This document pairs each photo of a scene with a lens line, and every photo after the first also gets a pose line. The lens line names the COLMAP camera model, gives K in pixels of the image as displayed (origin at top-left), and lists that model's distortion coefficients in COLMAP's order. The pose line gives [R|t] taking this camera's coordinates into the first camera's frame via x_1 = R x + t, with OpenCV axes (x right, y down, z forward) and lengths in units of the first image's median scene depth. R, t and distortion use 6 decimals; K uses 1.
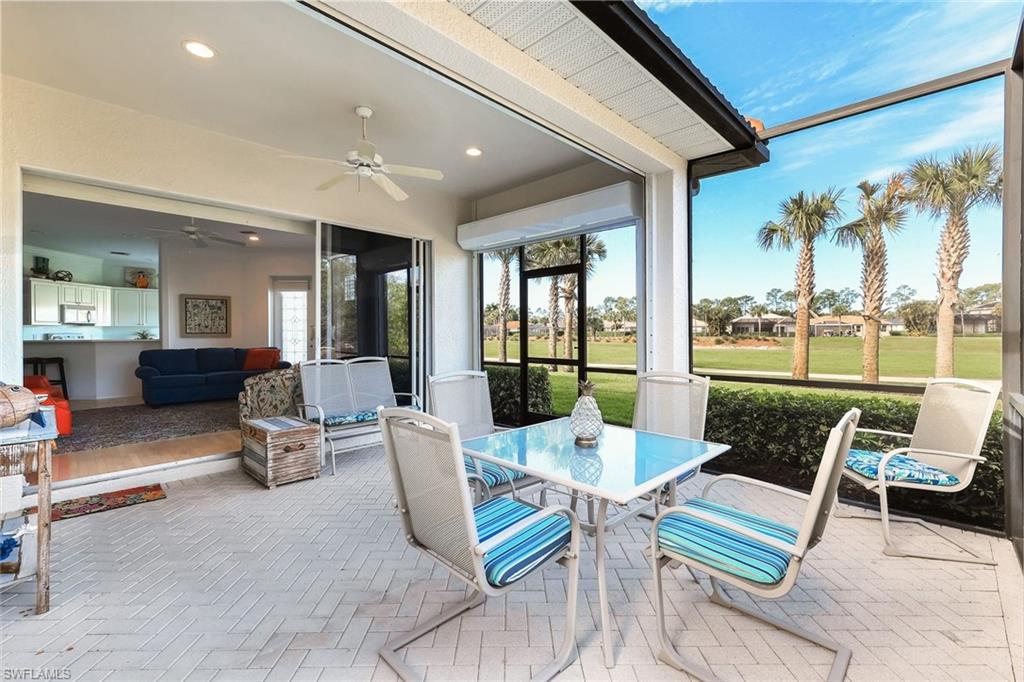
lens RADIAL K [[443.3, 0, 512.0], [0, 443.3, 341.0], [0, 0, 1]] dist [0.001505, 0.000042]
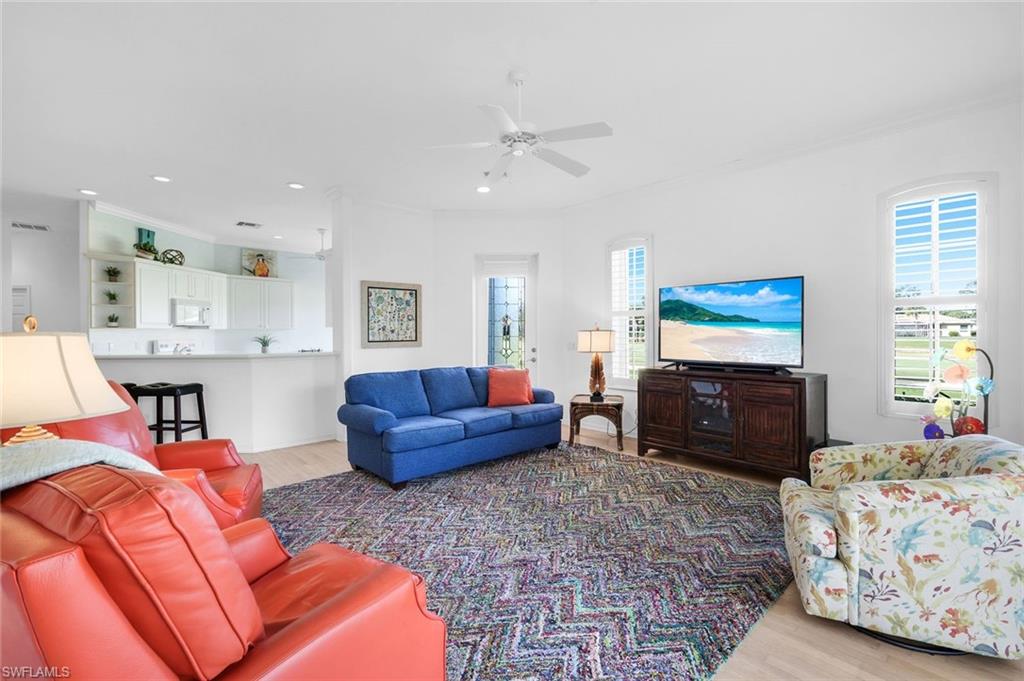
lens RADIAL K [[449.1, 0, 512.2], [0, 449.1, 330.6], [0, 0, 1]] dist [0.003170, 0.000874]
pose [[0.998680, 0.000732, -0.051350, -0.428181], [-0.001799, 0.999784, -0.020723, -0.017536], [0.051323, 0.020788, 0.998466, 0.314057]]
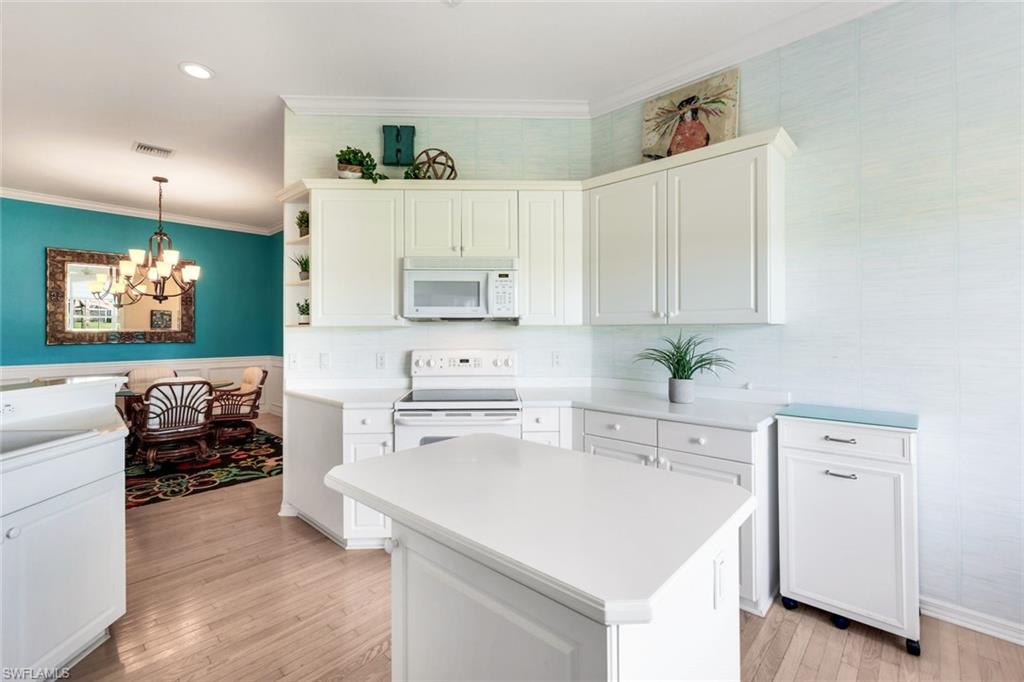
lens RADIAL K [[449.1, 0, 512.2], [0, 449.1, 331.1], [0, 0, 1]] dist [0.003170, 0.000874]
pose [[0.035113, 0.006888, -0.999360, -0.665850], [-0.012410, 0.999902, 0.006455, -0.032551], [0.999306, 0.012175, 0.035195, 1.011926]]
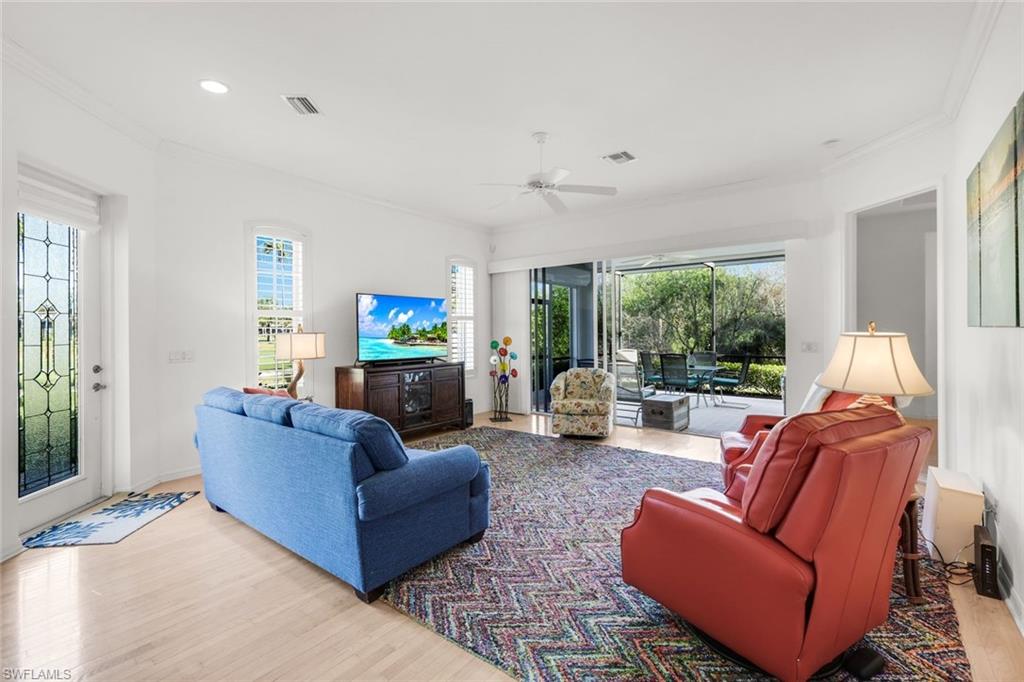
lens RADIAL K [[449.1, 0, 512.2], [0, 449.1, 331.1], [0, 0, 1]] dist [0.003170, 0.000874]
pose [[-0.115032, 0.008883, 0.993322, -0.814319], [0.021254, 0.999753, -0.006480, -0.023342], [-0.993134, 0.020366, -0.115193, 0.676884]]
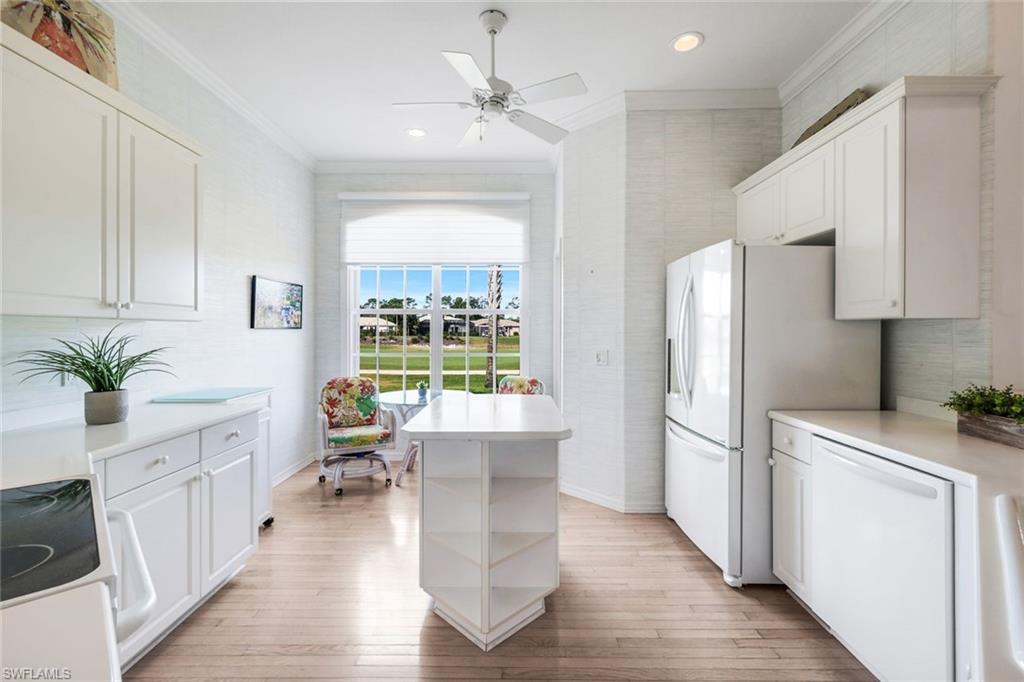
lens RADIAL K [[449.1, 0, 512.2], [0, 449.1, 331.1], [0, 0, 1]] dist [0.003170, 0.000874]
pose [[0.715341, 0.008478, 0.698725, -0.937819], [0.004595, 0.999848, -0.016836, -0.026133], [-0.698761, 0.015254, 0.715193, 0.853057]]
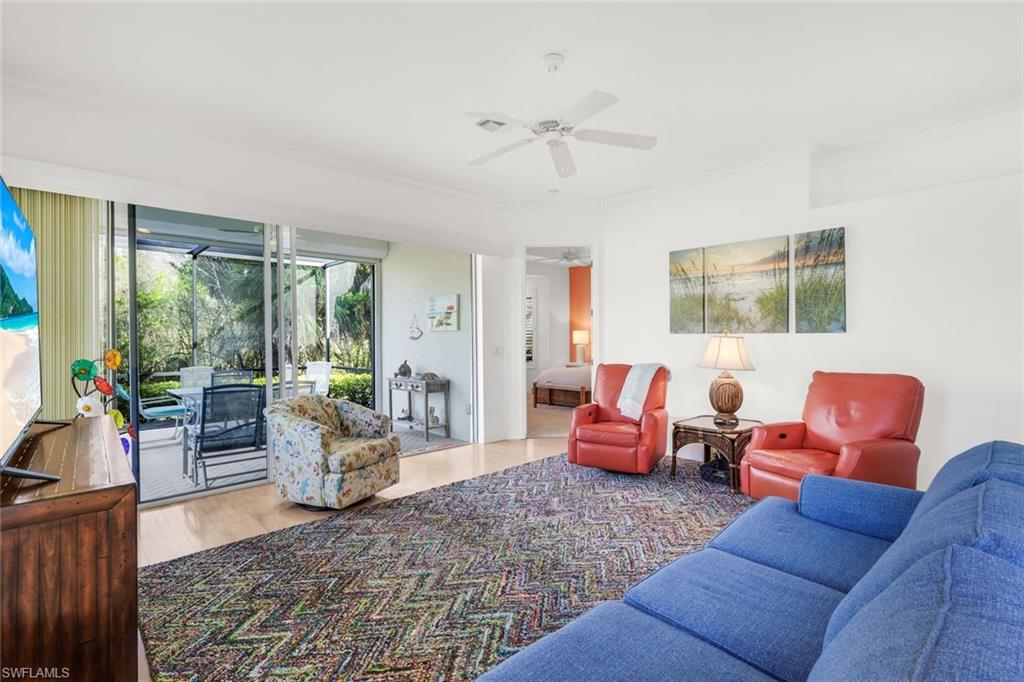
lens RADIAL K [[471.2, 0, 520.4], [0, 471.2, 338.5], [0, 0, 1]] dist [-0.000028, 0.000458]
pose [[-0.999606, 0.012313, 0.025207, -0.424984], [0.012697, 0.999805, 0.015141, -0.026302], [-0.025015, 0.015456, -0.999568, 0.892127]]
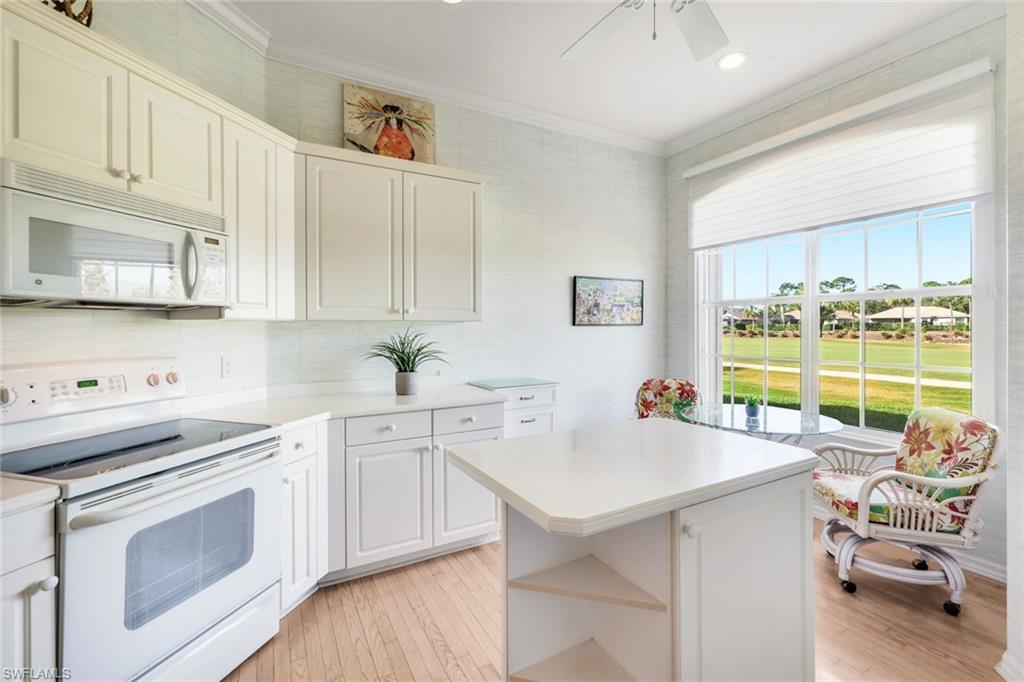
lens RADIAL K [[449.1, 0, 512.2], [0, 449.1, 331.1], [0, 0, 1]] dist [0.003170, 0.000874]
pose [[0.960433, 0.002951, -0.278494, -0.785958], [-0.004532, 0.999977, -0.005037, -0.028498], [0.278473, 0.006100, 0.960425, 0.869414]]
